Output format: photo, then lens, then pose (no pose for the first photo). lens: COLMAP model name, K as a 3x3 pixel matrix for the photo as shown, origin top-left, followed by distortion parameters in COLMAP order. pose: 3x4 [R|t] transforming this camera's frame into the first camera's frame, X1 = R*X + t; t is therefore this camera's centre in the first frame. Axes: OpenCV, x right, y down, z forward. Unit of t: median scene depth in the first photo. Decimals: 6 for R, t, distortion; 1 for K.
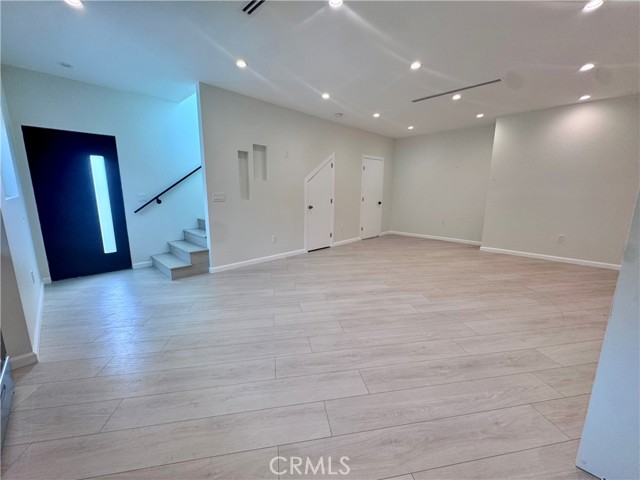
lens RADIAL K [[257.0, 0, 320.8], [0, 257.0, 238.6], [0, 0, 1]] dist [-0.002862, 0.000398]
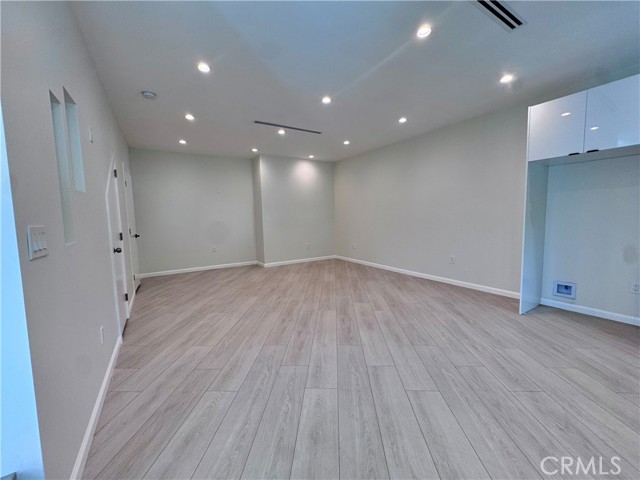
lens RADIAL K [[258.2, 0, 321.2], [0, 258.2, 237.8], [0, 0, 1]] dist [-0.001608, -0.000105]
pose [[0.228449, -0.092538, 0.969148, -0.707717], [0.204010, 0.977921, 0.045286, -0.143676], [-0.951941, 0.187370, 0.242283, 0.806897]]
